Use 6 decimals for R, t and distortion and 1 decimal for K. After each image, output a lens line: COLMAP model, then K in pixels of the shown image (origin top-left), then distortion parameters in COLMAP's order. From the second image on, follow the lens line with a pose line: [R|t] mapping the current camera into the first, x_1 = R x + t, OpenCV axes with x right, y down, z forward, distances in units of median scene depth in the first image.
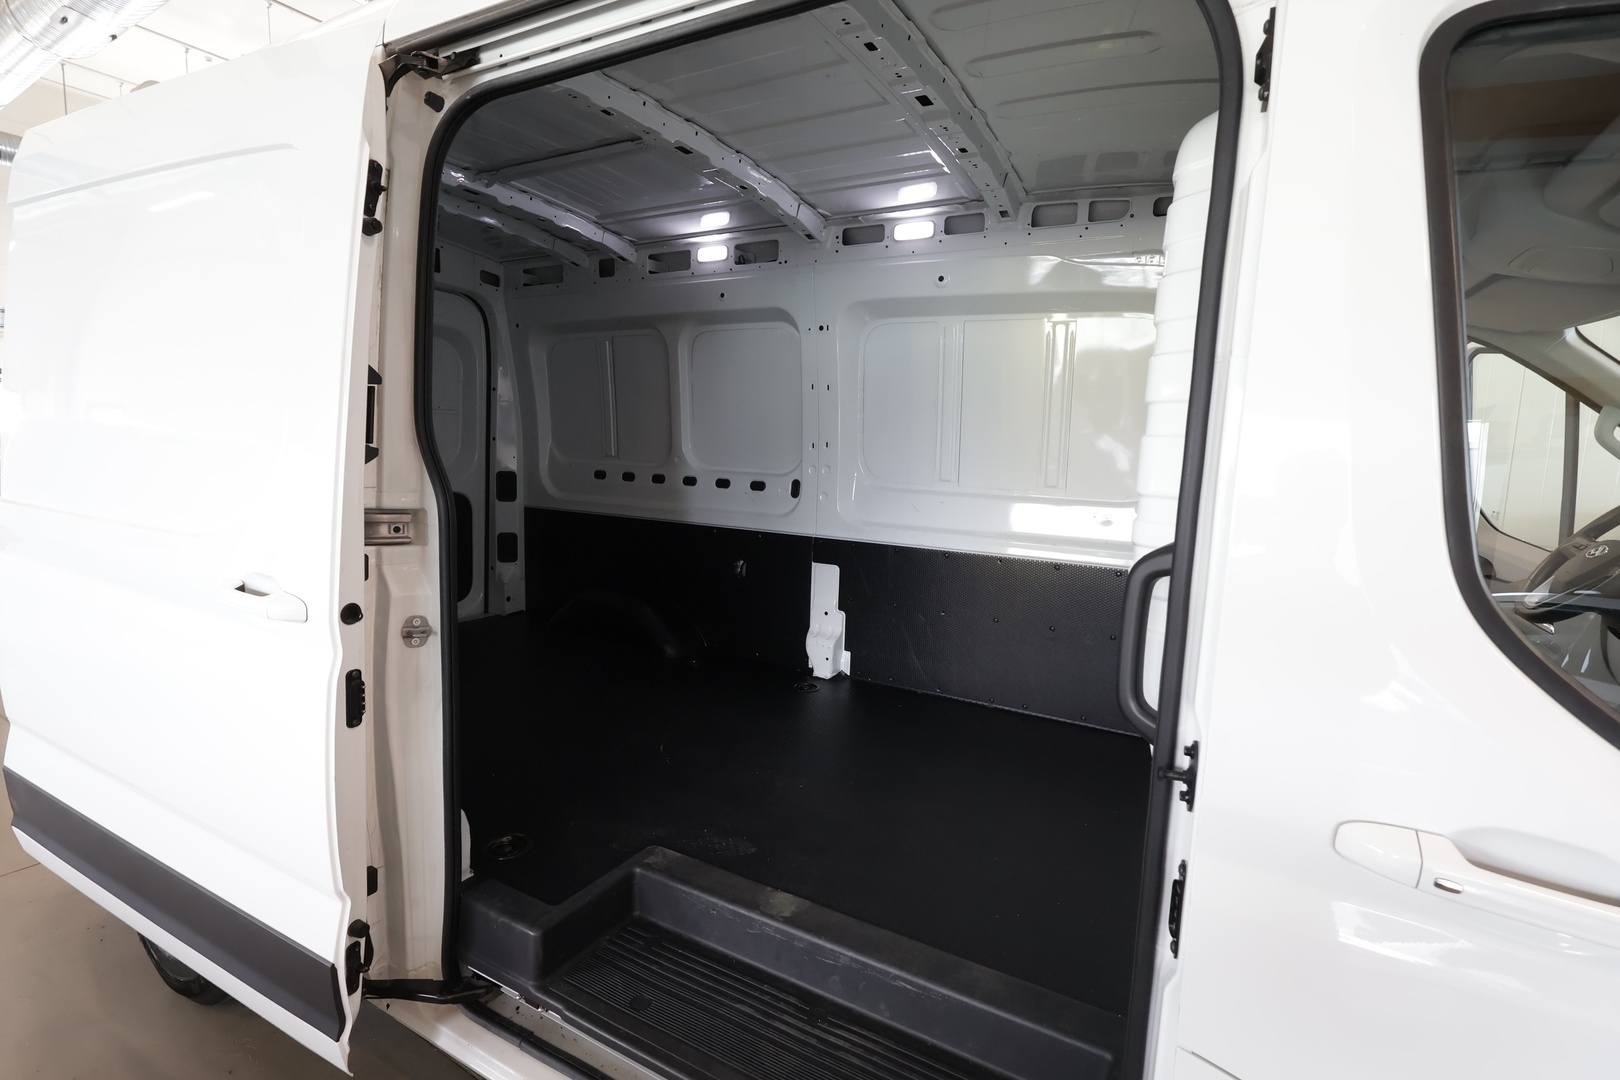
lens RADIAL K [[756.3, 0, 815.9], [0, 756.3, 539.1], [0, 0, 1]] dist [0.001051, 0.000570]
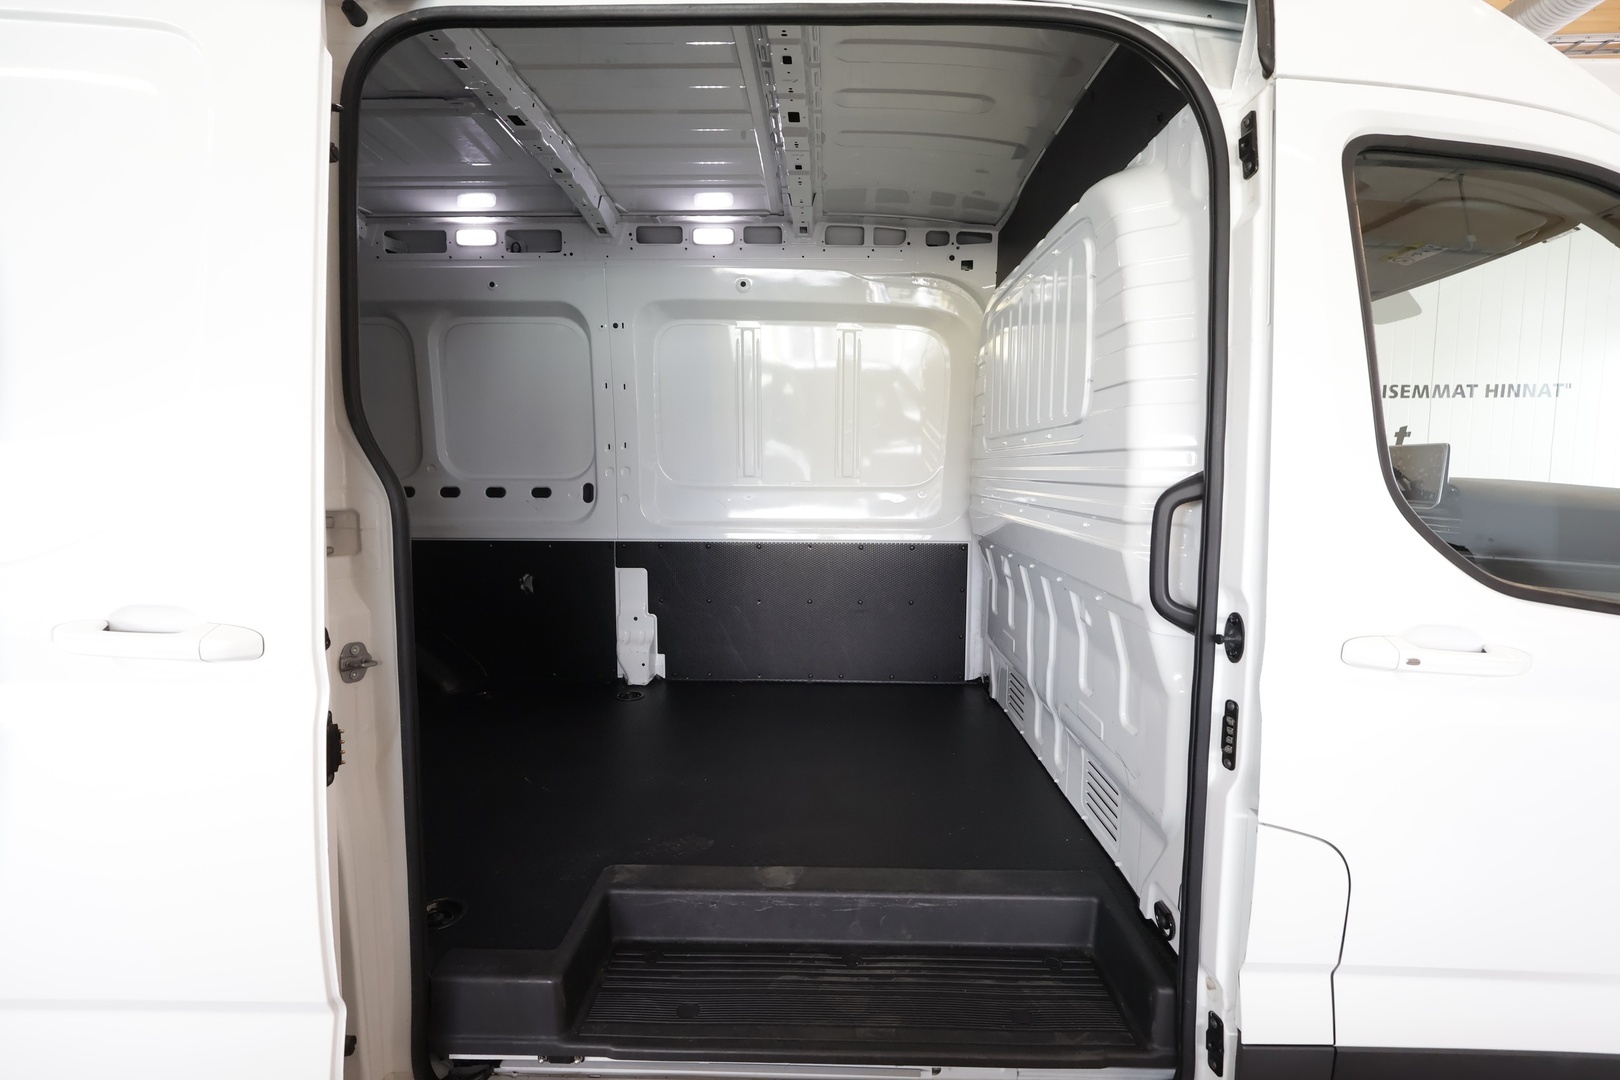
lens RADIAL K [[756.3, 0, 815.9], [0, 756.3, 539.1], [0, 0, 1]] dist [0.001051, 0.000570]
pose [[0.882346, -0.076477, 0.464346, -0.255772], [0.086790, 0.996226, -0.000840, 0.019626], [-0.462529, 0.041042, 0.885653, 0.031133]]
